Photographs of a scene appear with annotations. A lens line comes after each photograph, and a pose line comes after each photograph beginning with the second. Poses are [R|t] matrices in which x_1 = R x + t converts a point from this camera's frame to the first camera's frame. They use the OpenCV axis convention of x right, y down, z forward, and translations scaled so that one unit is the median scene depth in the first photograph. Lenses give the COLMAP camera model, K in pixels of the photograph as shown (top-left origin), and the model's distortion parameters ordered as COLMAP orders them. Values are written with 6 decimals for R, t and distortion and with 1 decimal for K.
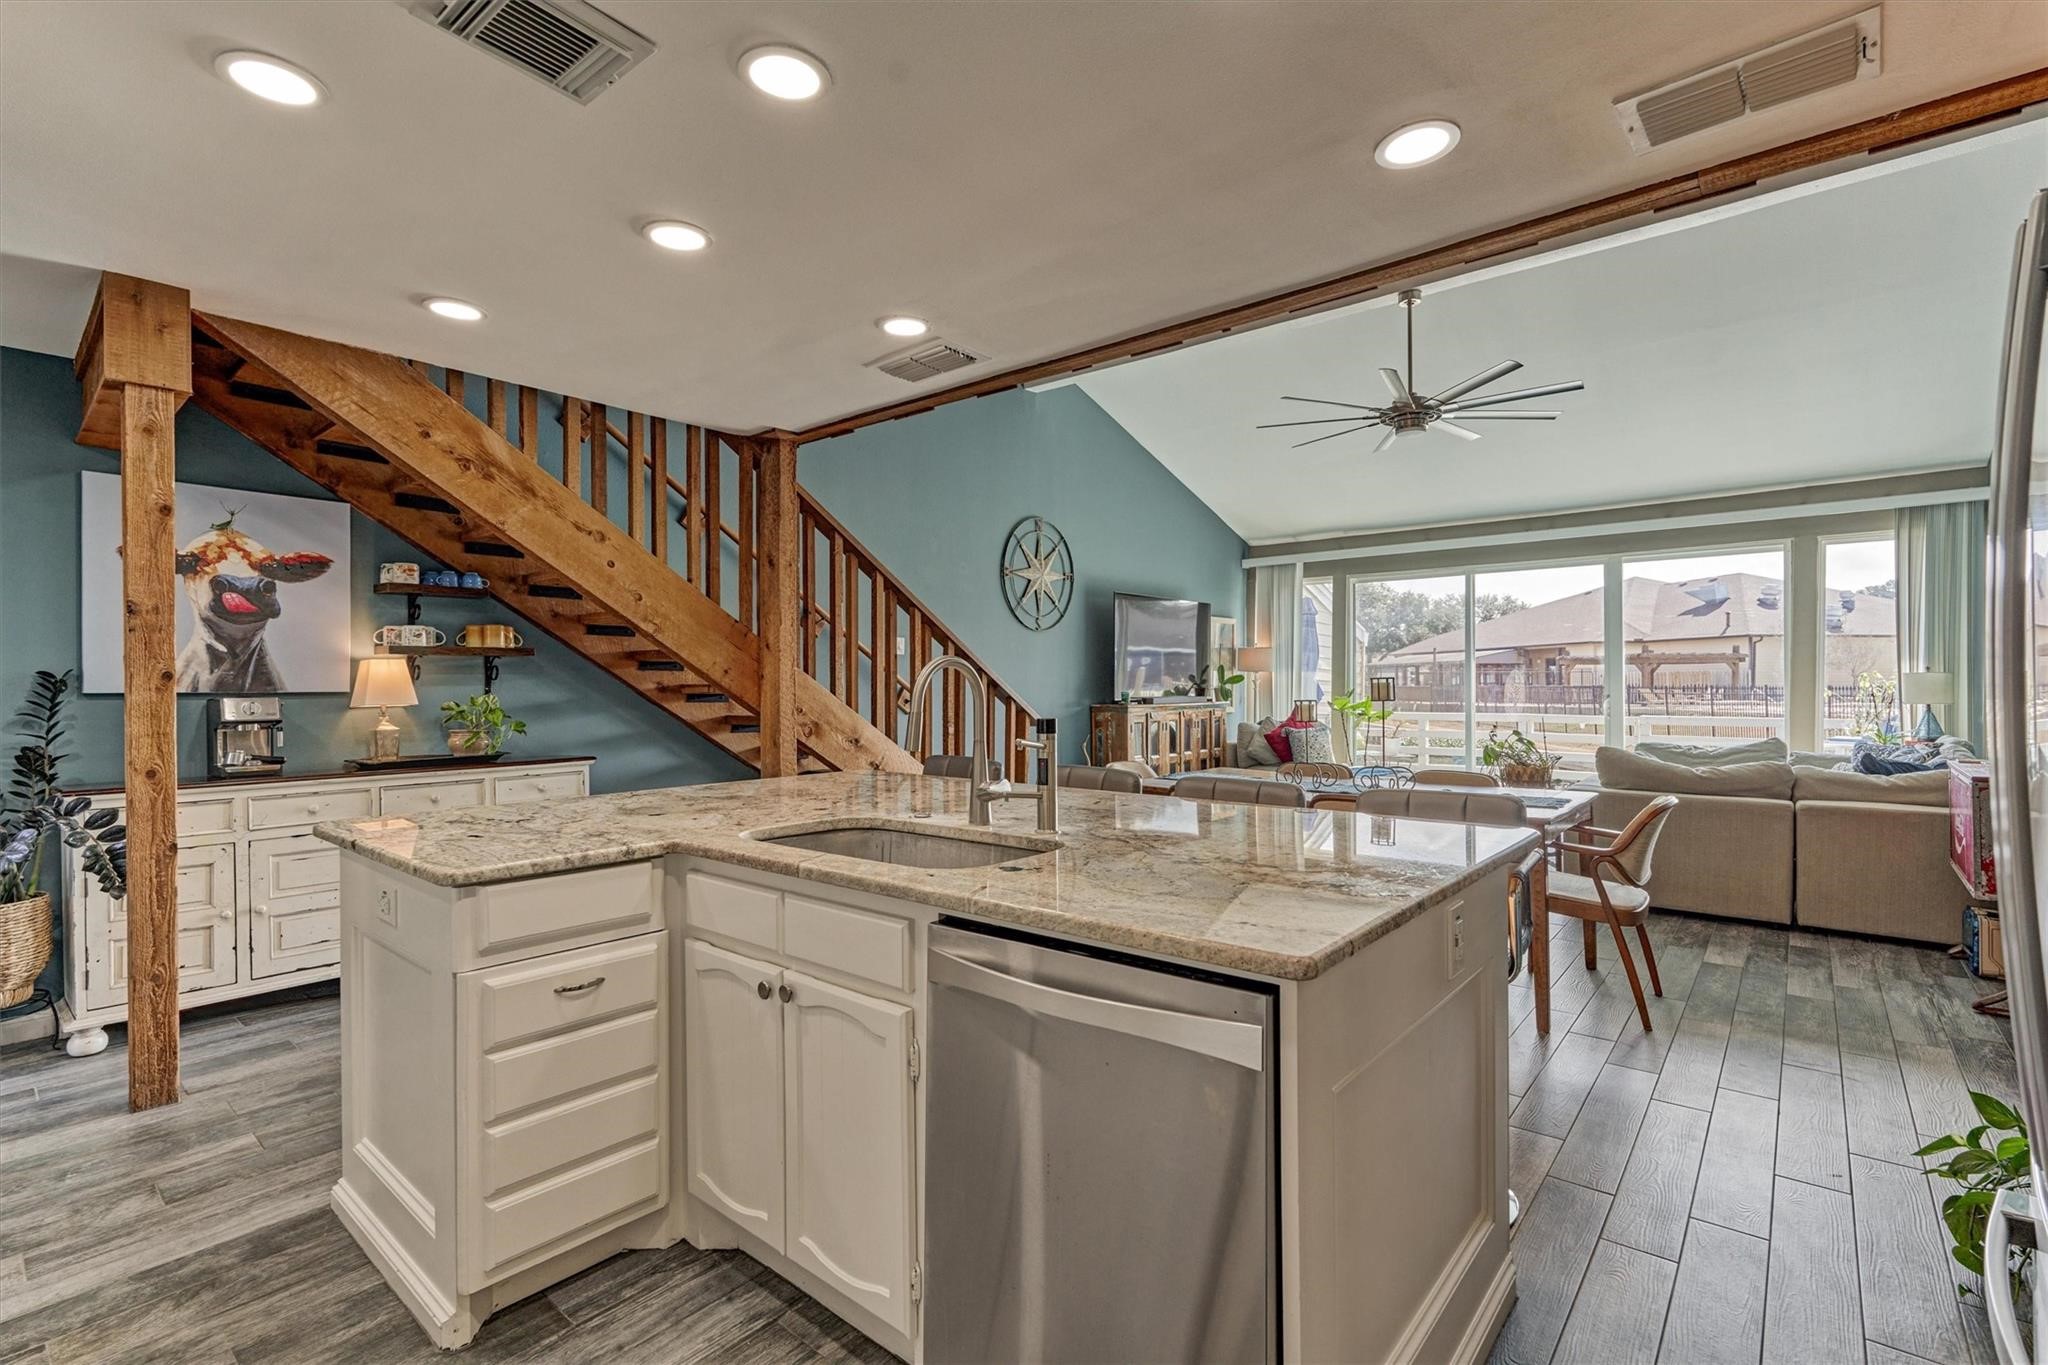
lens RADIAL K [[923.8, 0, 1026.2], [0, 923.8, 684.6], [0, 0, 1]] dist [-0.000042, -0.000014]
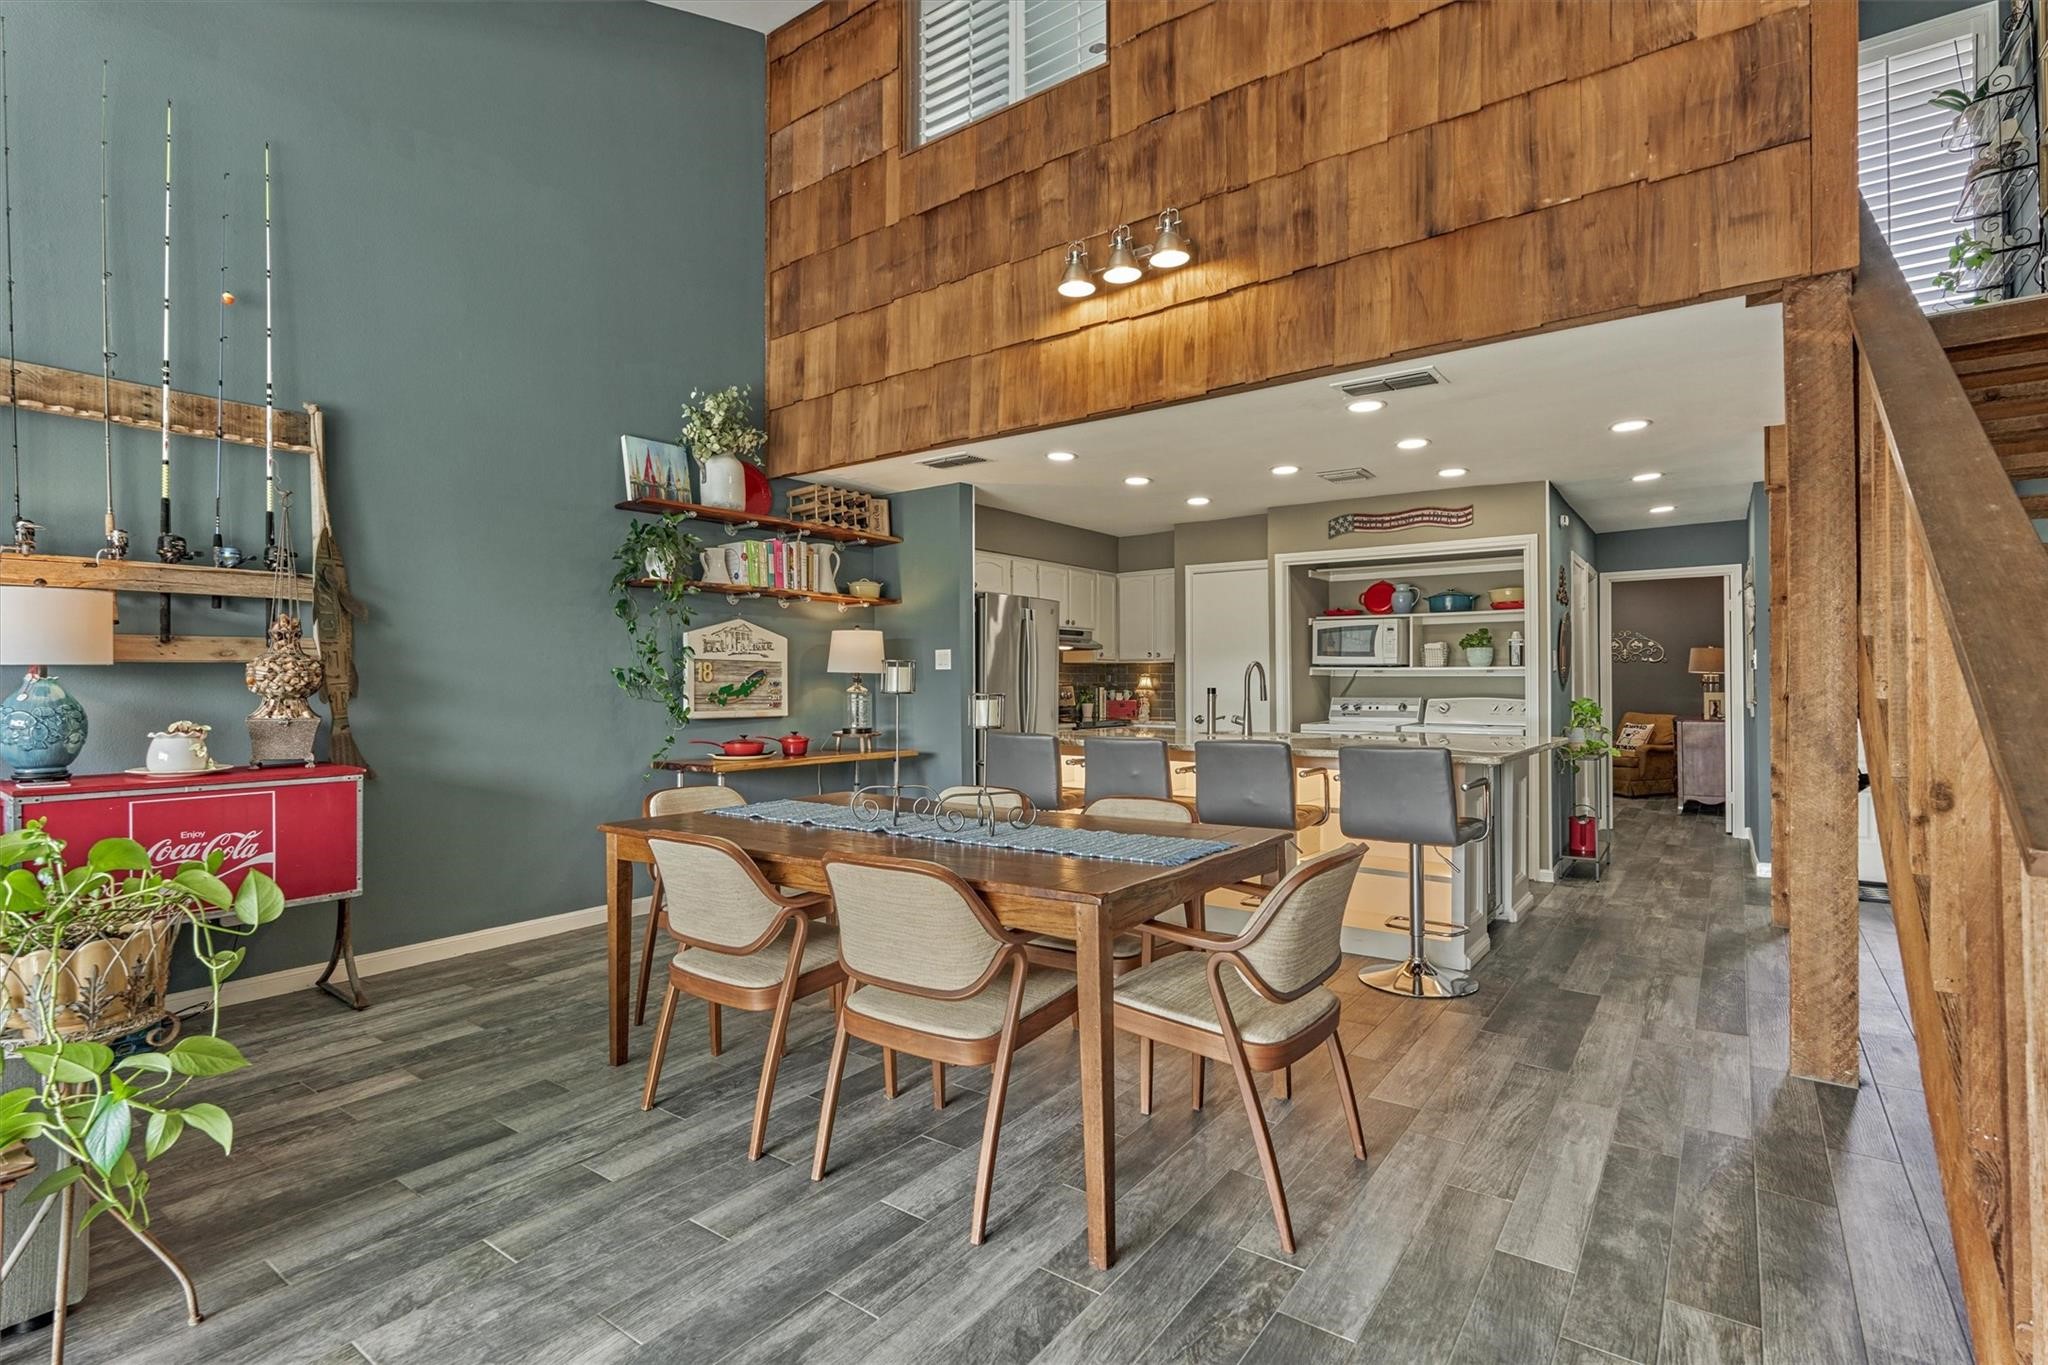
lens RADIAL K [[971.9, 0, 1021.7], [0, 971.9, 678.6], [0, 0, 1]] dist [0.000016, 0.000002]
pose [[-0.997278, 0.006206, -0.073473, 0.396443], [0.006139, 0.999981, 0.001139, 0.002057], [0.073479, 0.000685, -0.997297, 2.054591]]
